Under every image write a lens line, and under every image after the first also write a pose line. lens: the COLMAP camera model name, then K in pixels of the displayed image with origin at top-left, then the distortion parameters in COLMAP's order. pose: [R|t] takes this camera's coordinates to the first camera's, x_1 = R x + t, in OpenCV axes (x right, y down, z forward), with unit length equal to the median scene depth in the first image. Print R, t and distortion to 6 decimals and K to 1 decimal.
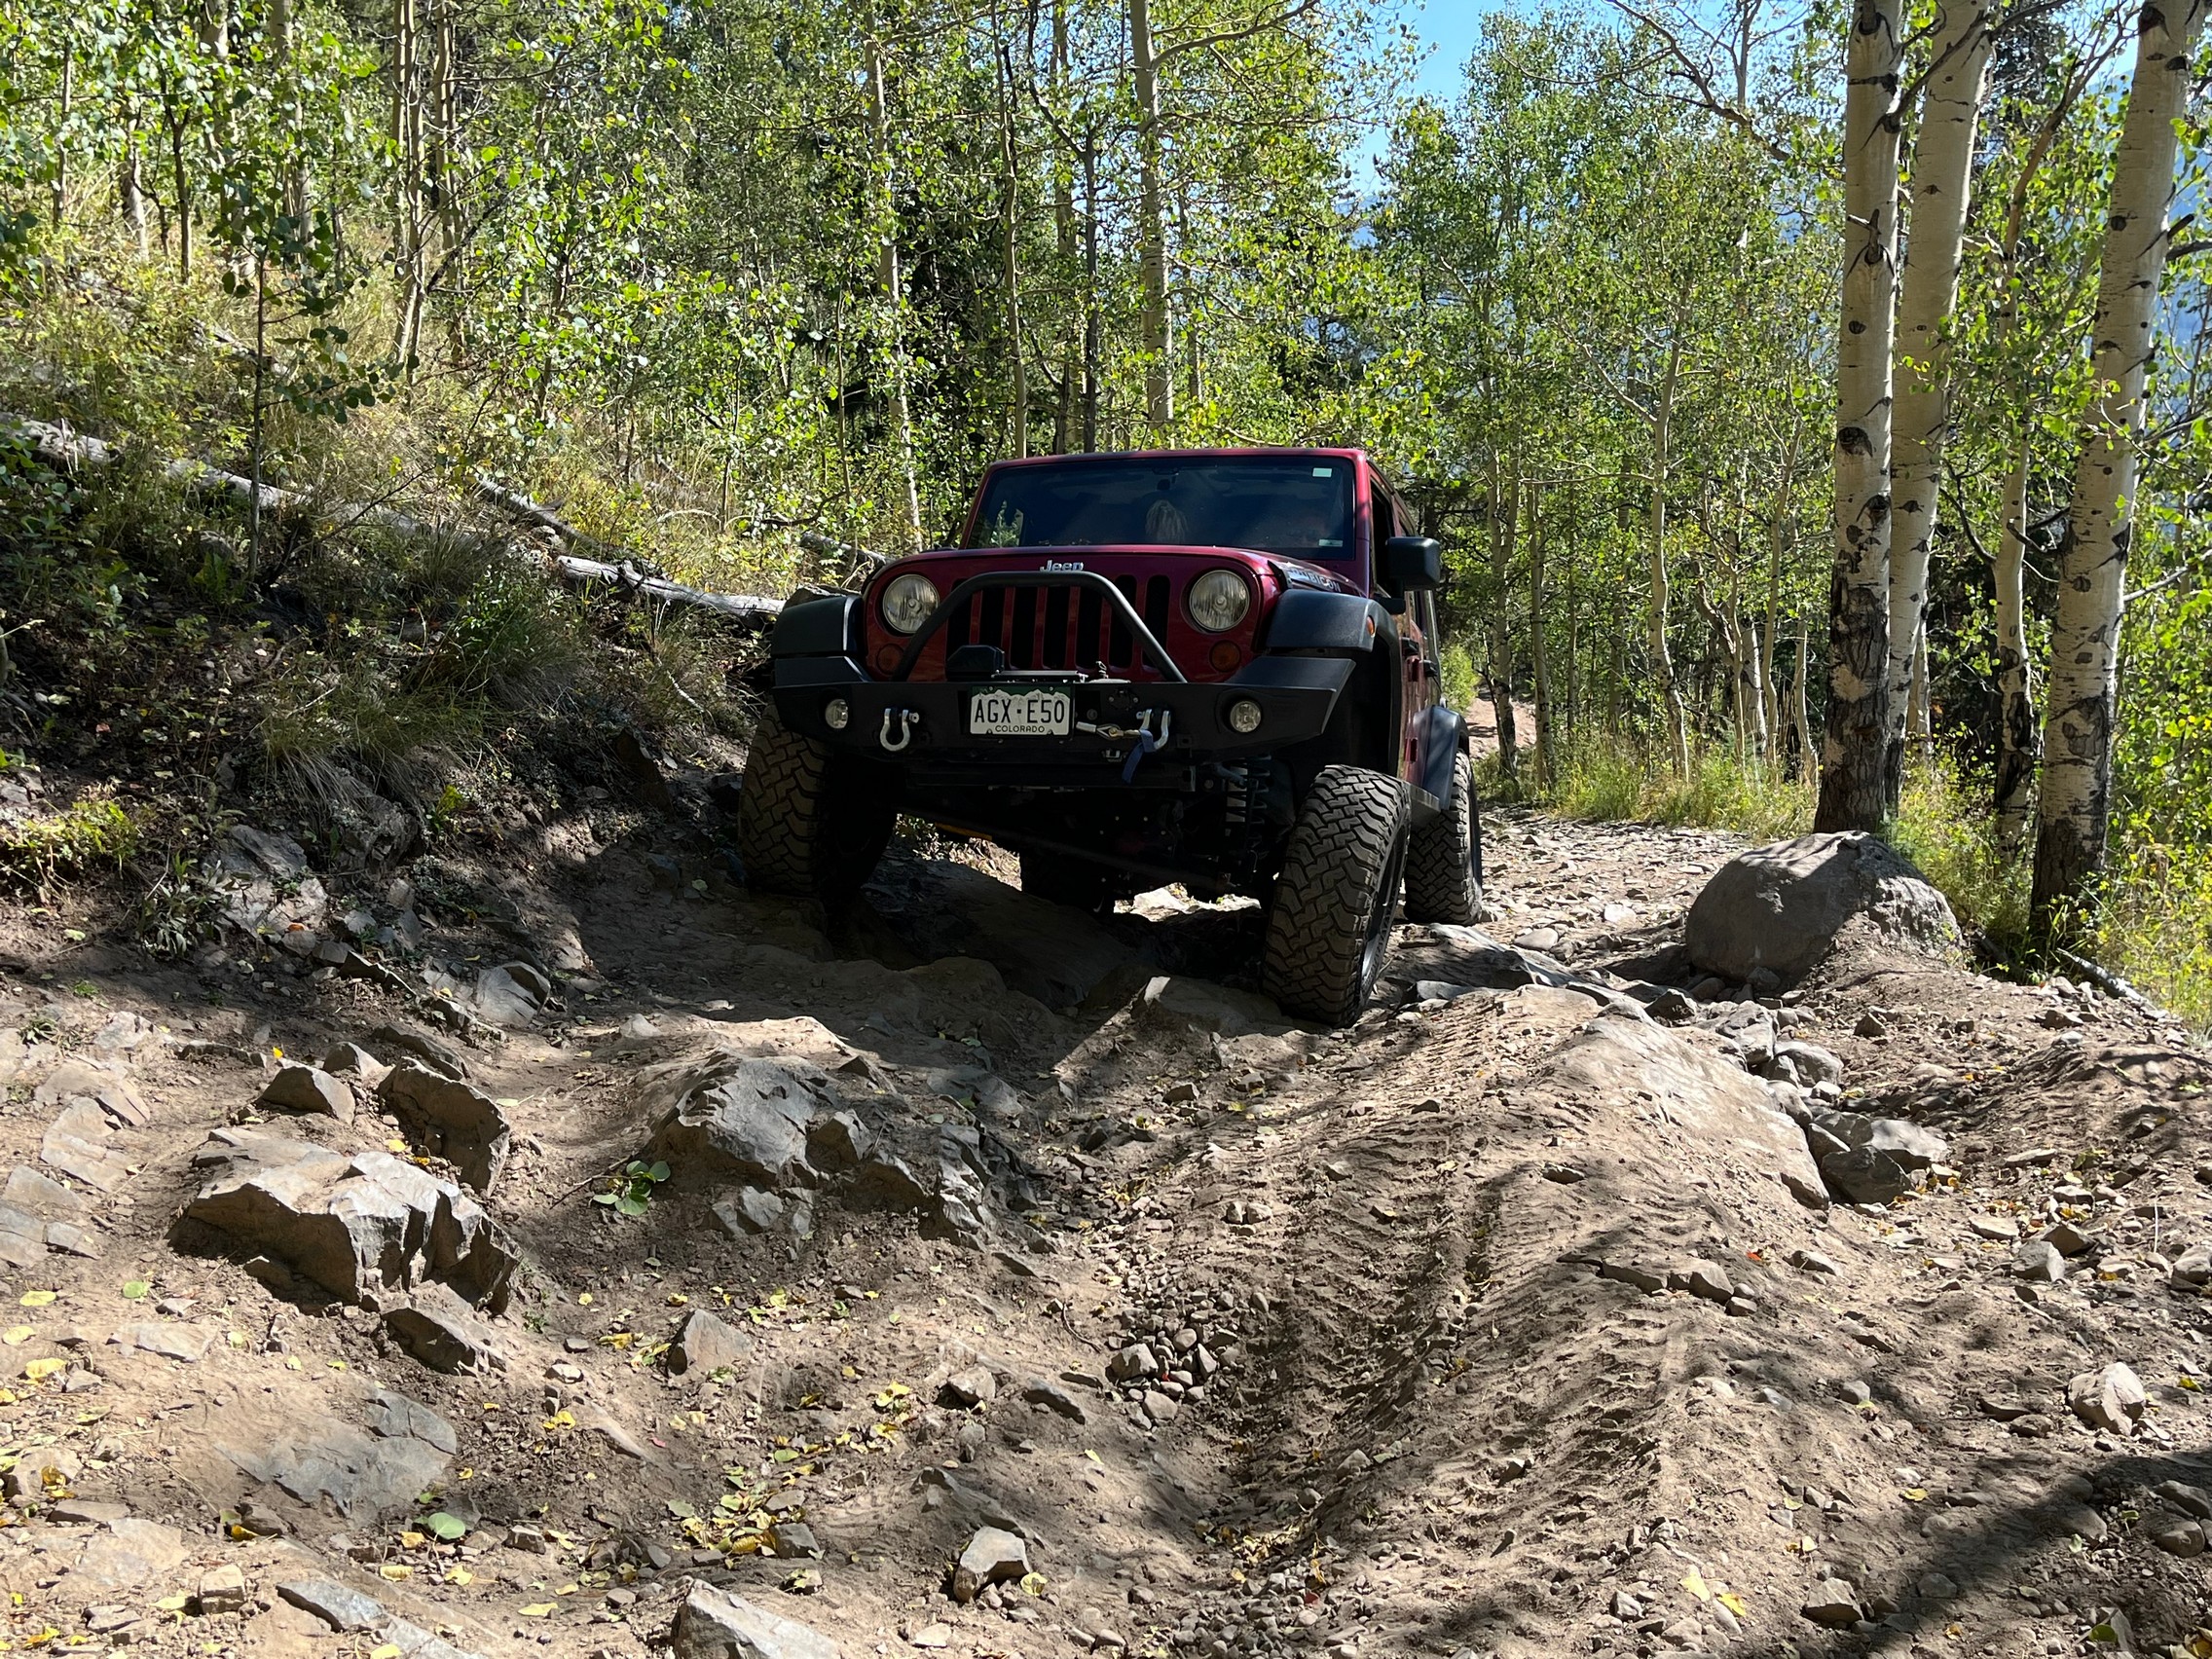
lens RADIAL K [[2132.4, 0, 1106.0], [0, 2132.4, 829.5], [0, 0, 1]] dist [0.010942, -0.000316]
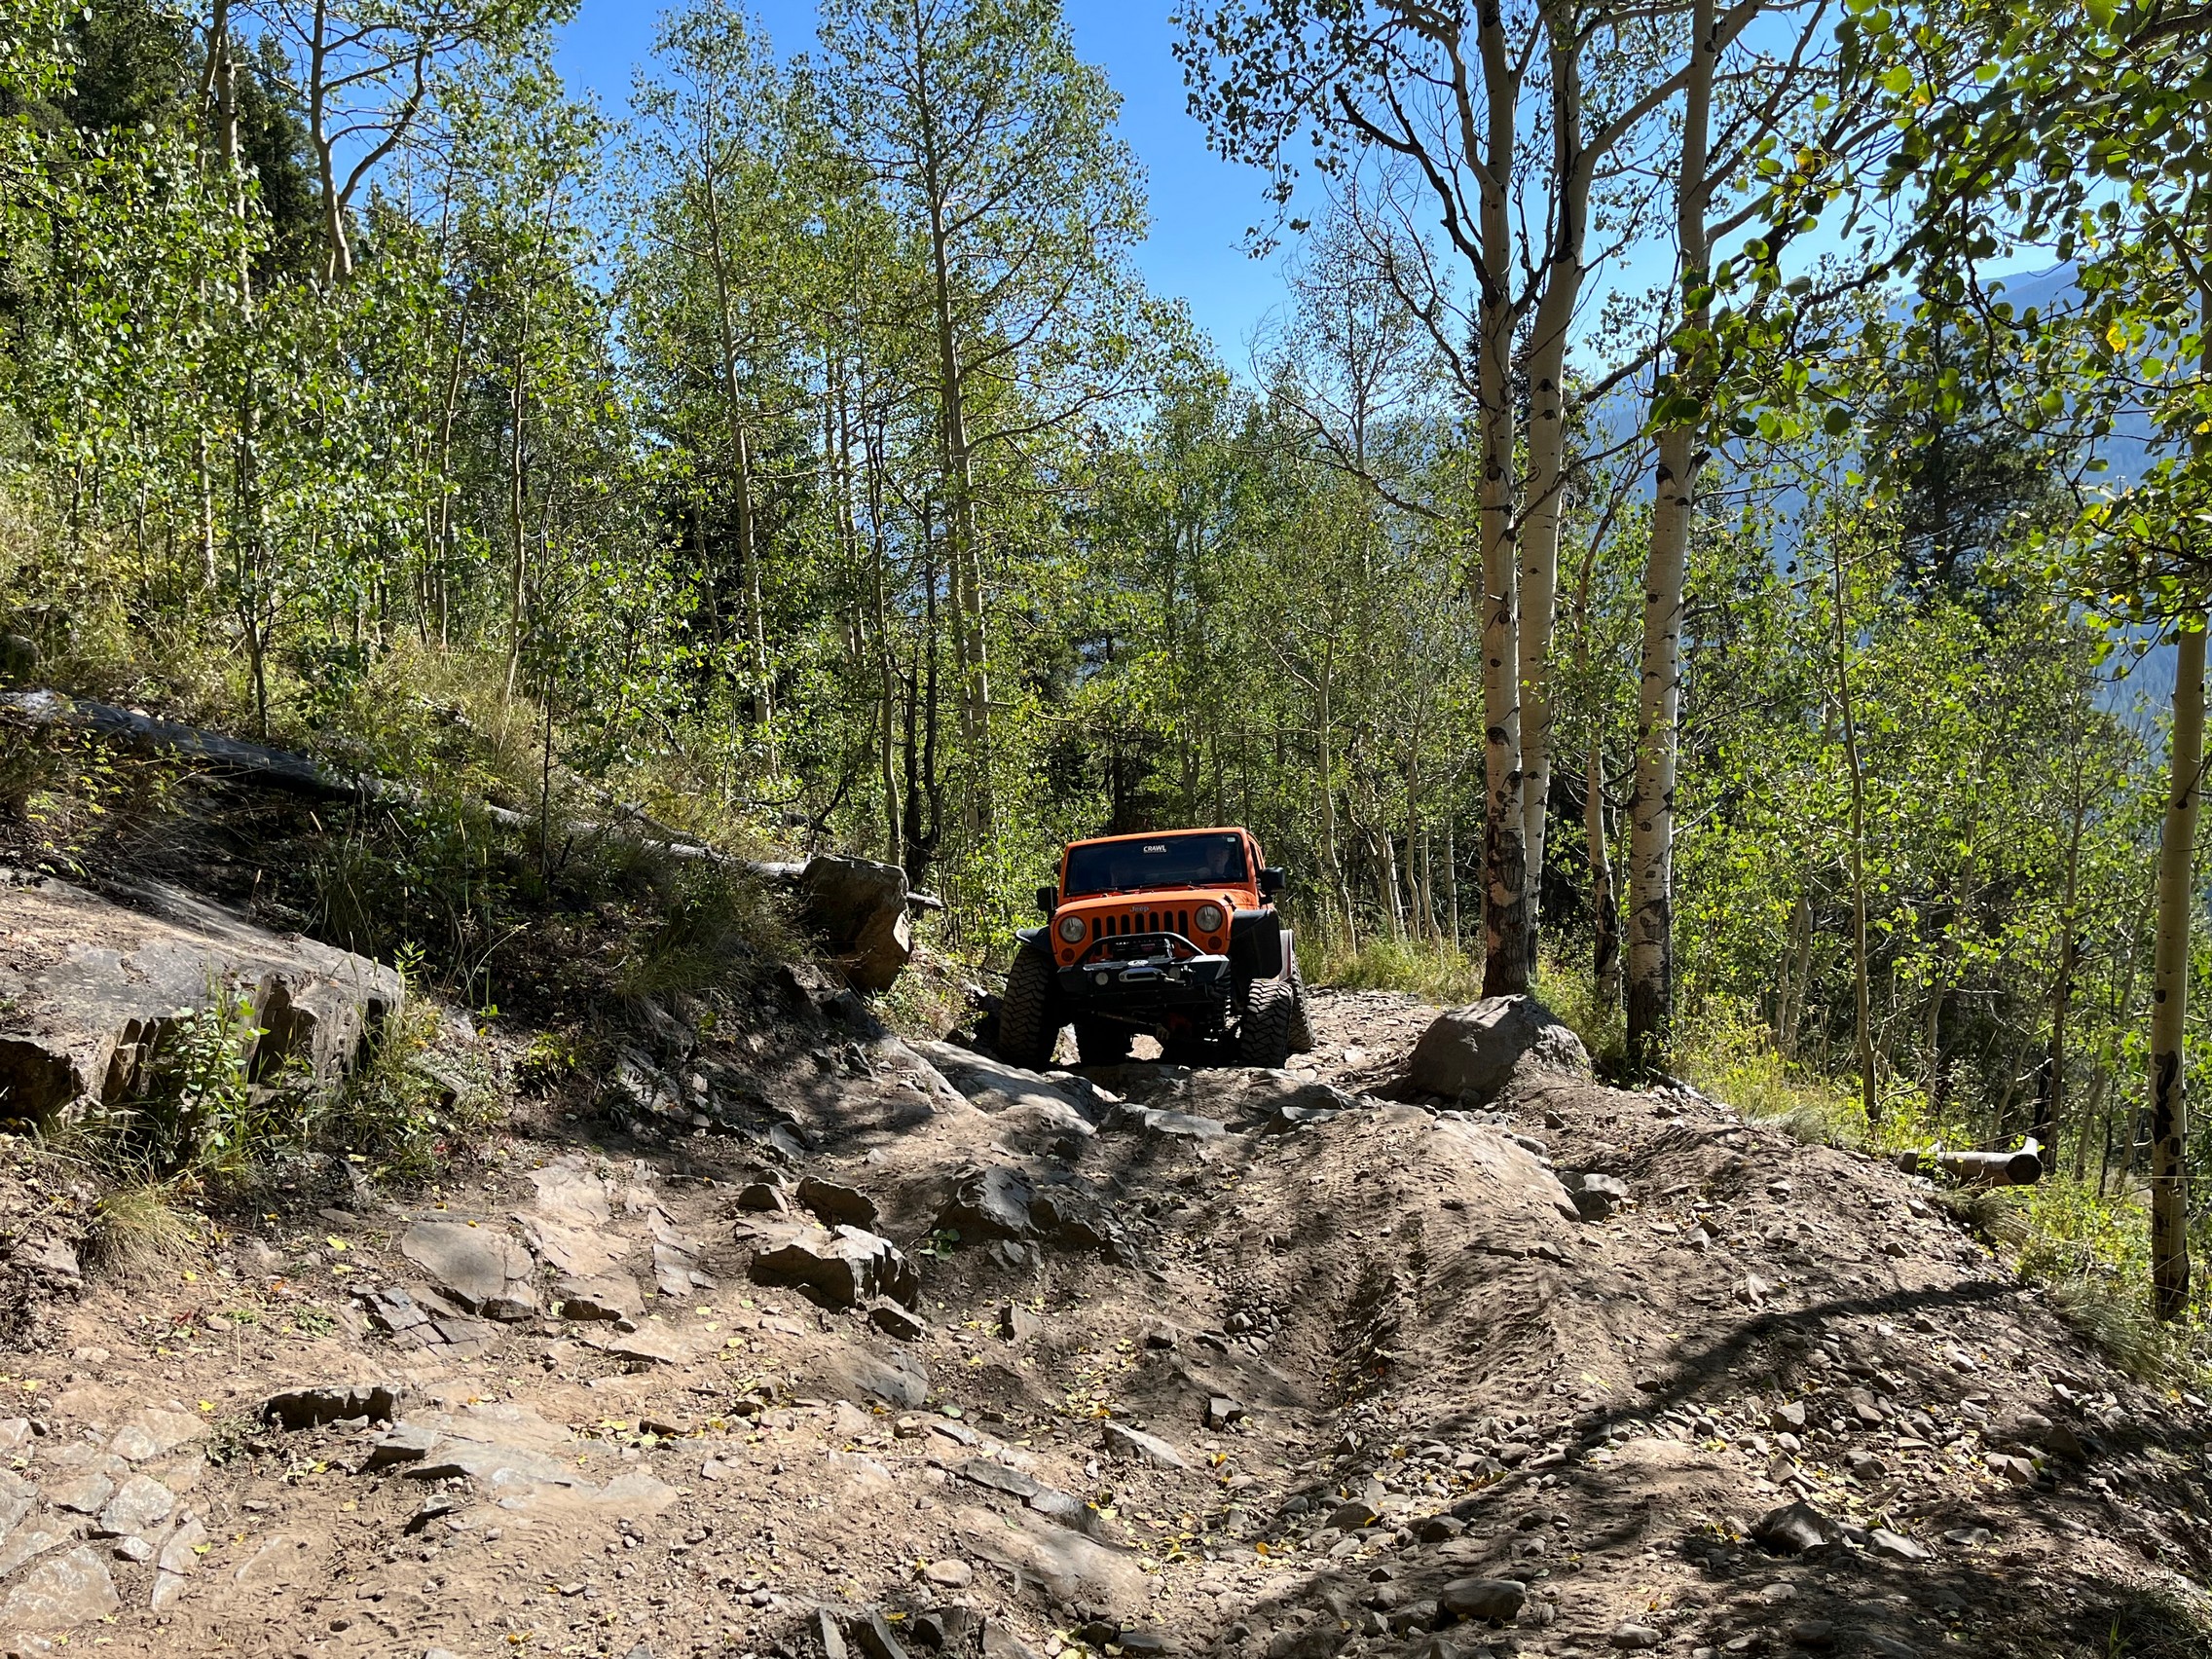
lens RADIAL K [[1729.1, 0, 1106.0], [0, 1729.1, 829.5], [0, 0, 1]] dist [-0.005941, -0.001719]
pose [[0.989299, -0.025989, 0.143570, -0.236235], [0.039680, 0.994844, -0.093335, -0.028045], [-0.140404, 0.098033, 0.985229, -0.376286]]
